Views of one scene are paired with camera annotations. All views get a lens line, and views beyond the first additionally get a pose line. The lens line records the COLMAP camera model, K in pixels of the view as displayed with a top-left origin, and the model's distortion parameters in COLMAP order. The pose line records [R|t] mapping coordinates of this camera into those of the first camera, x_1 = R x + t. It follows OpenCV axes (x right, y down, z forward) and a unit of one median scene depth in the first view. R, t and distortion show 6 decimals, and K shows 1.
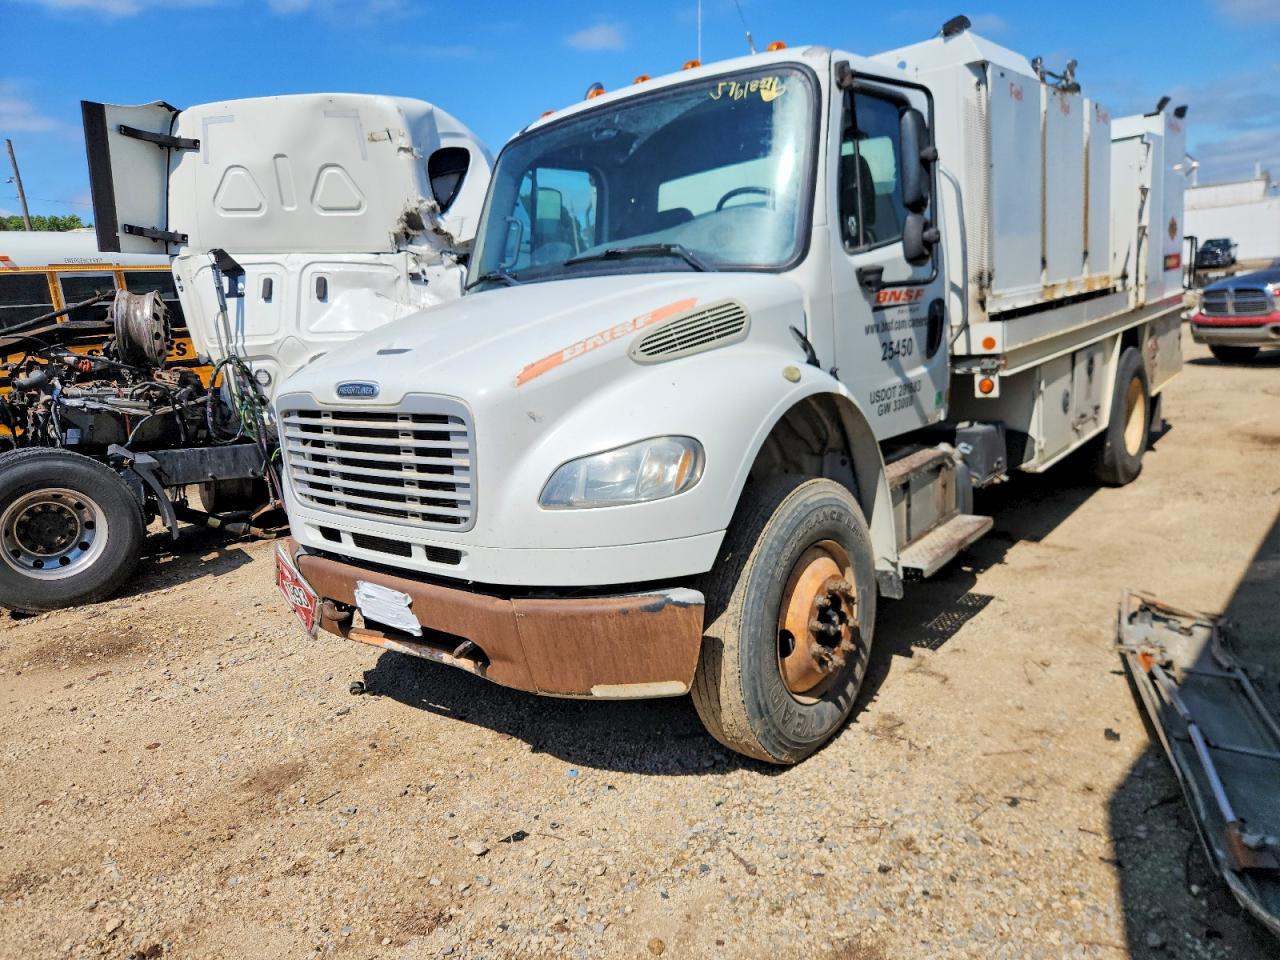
lens RADIAL K [[910.8, 0, 621.8], [0, 910.8, 486.2], [0, 0, 1]] dist [0.080328, -0.092032]
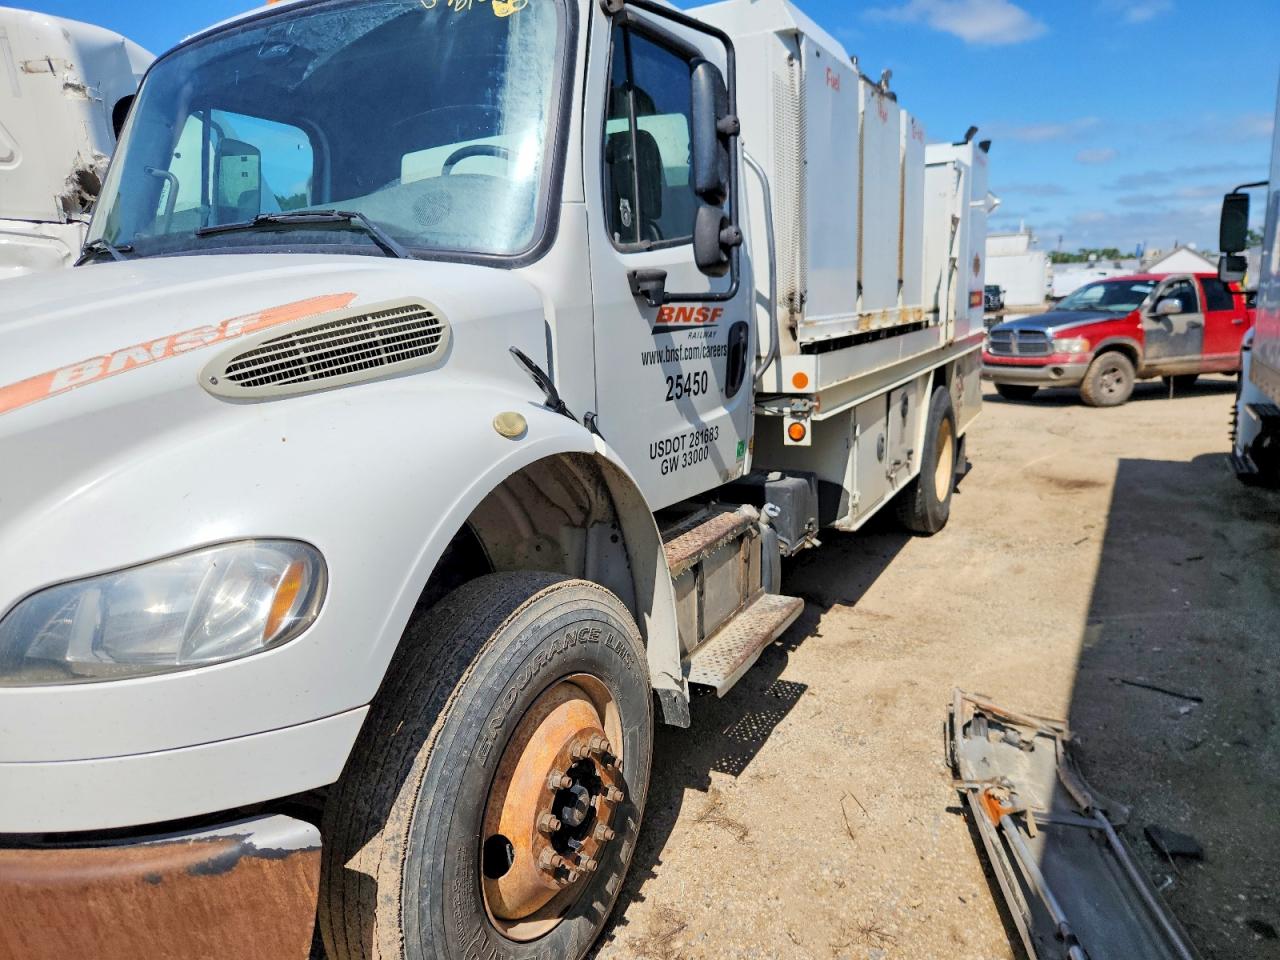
lens RADIAL K [[880.8, 0, 646.1], [0, 880.8, 477.6], [0, 0, 1]] dist [0.074547, -0.062865]
pose [[0.977405, 0.015420, 0.210813, 0.112120], [-0.011275, 0.999719, -0.020846, -0.056606], [-0.211075, 0.017998, 0.977304, 0.294805]]
